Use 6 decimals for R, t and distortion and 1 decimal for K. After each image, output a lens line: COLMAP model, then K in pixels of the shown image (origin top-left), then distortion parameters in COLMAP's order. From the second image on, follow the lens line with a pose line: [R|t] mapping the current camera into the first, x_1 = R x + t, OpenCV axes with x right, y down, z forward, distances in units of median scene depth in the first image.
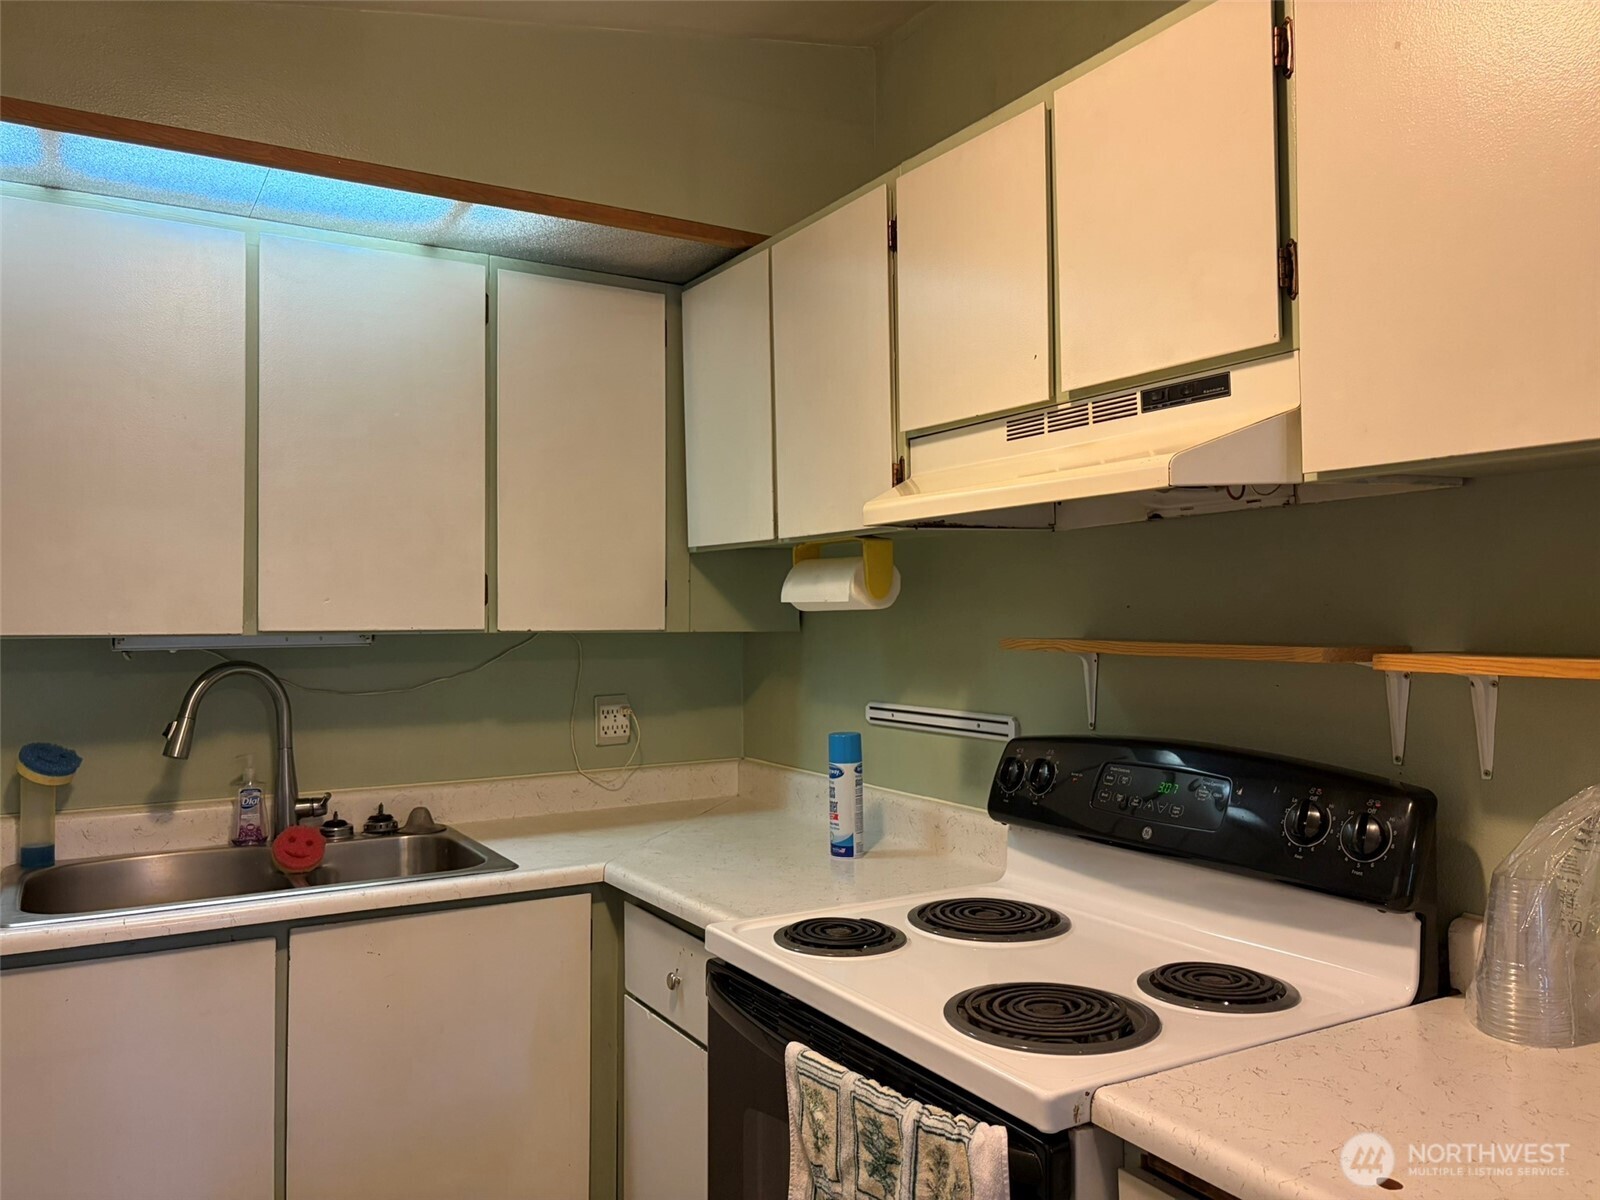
lens RADIAL K [[1211.1, 0, 800.0], [0, 1211.1, 600.0], [0, 0, 1]] dist [0.030709, -0.036944]
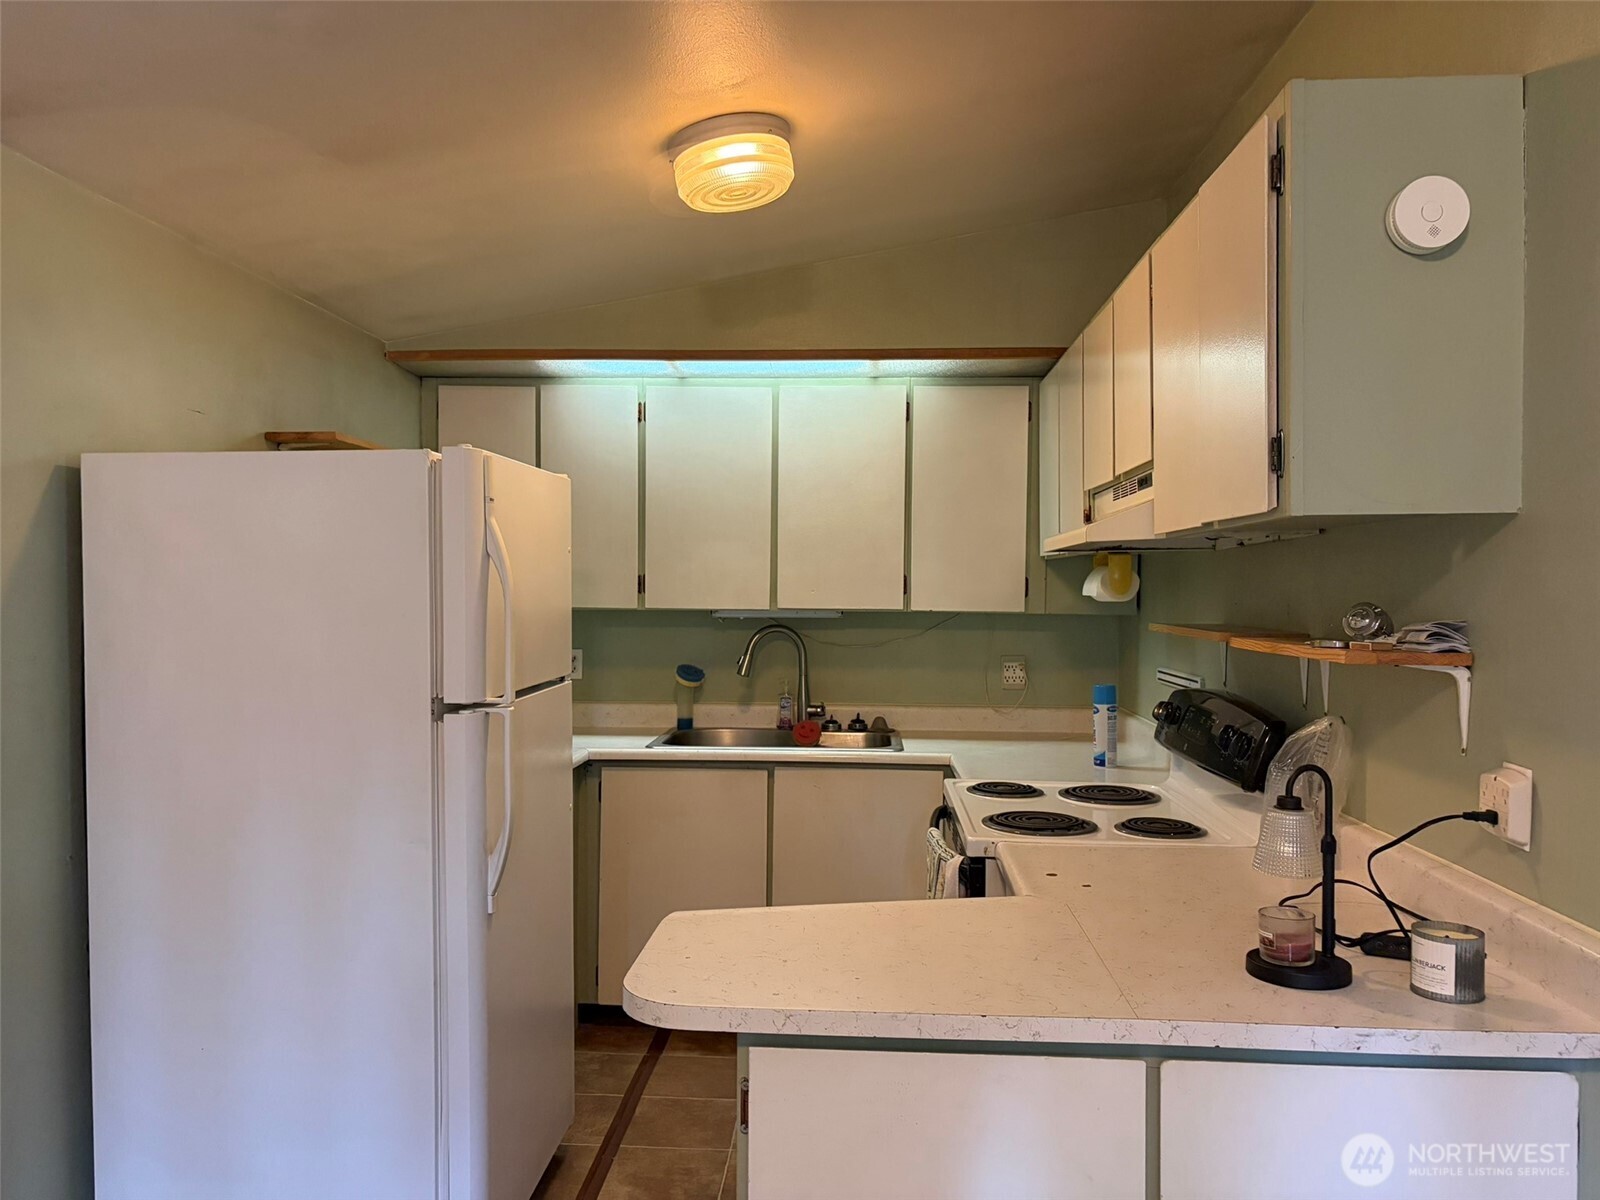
lens RADIAL K [[1208.6, 0, 800.0], [0, 1208.6, 600.0], [0, 0, 1]] dist [0.256484, -0.001184]
pose [[0.828053, 0.015703, -0.560429, 0.545163], [-0.003480, 0.999732, 0.022871, -0.025626], [0.560638, -0.016988, 0.827886, -0.436324]]
